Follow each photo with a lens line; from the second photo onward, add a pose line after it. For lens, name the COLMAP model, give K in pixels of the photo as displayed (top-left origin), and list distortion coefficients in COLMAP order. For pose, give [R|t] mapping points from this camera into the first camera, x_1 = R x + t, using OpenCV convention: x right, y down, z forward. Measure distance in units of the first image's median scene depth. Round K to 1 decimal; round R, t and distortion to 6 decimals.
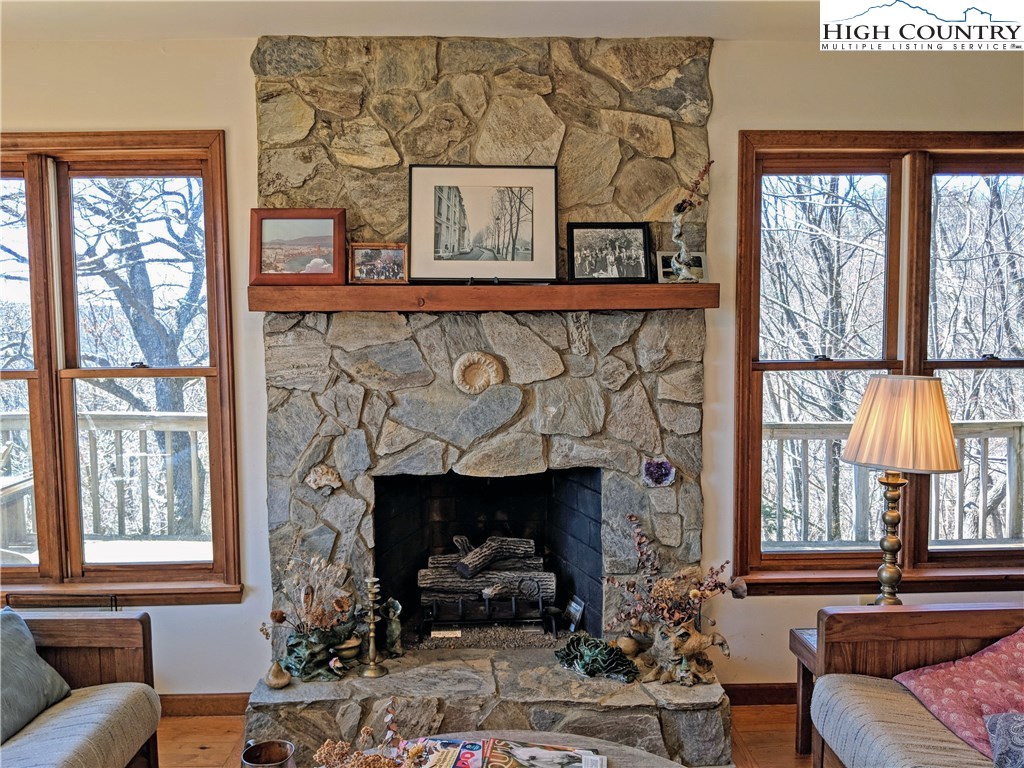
lens RADIAL K [[828.4, 0, 514.6], [0, 828.4, 388.0], [0, 0, 1]] dist [0.049330, -0.068336]
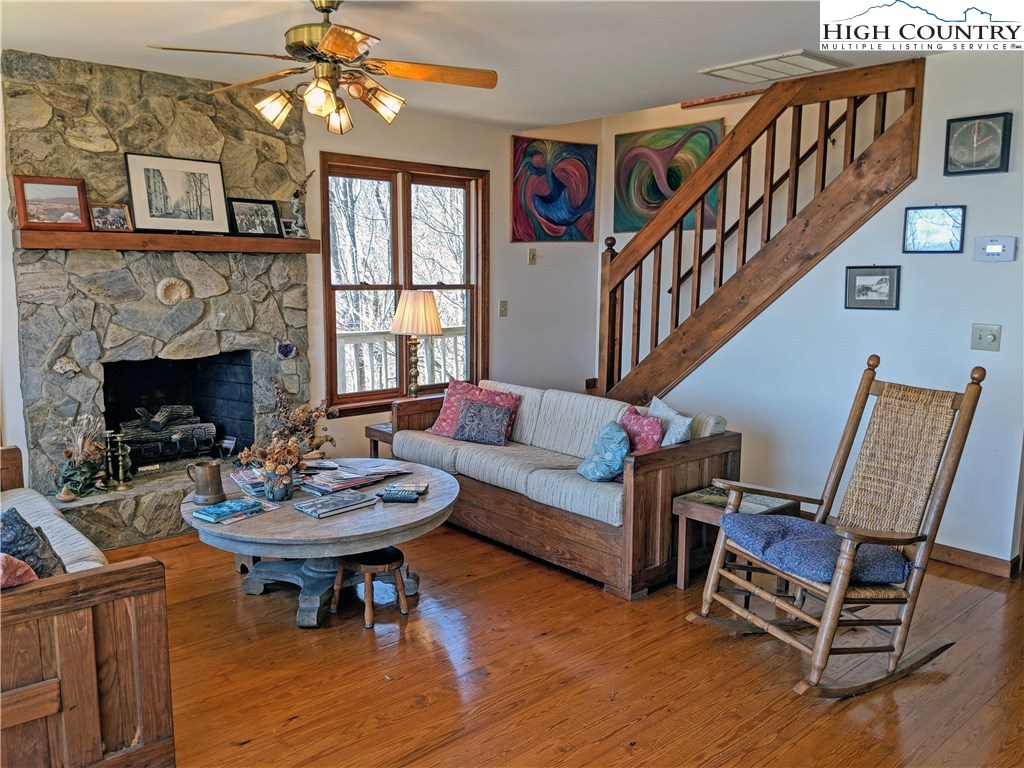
lens RADIAL K [[828.4, 0, 515.8], [0, 828.4, 385.8], [0, 0, 1]] dist [0.049330, -0.068336]
pose [[0.763677, -0.079316, 0.640707, -0.574872], [0.036119, 0.996119, 0.080262, 0.056035], [-0.644587, -0.038153, 0.763578, -0.615656]]
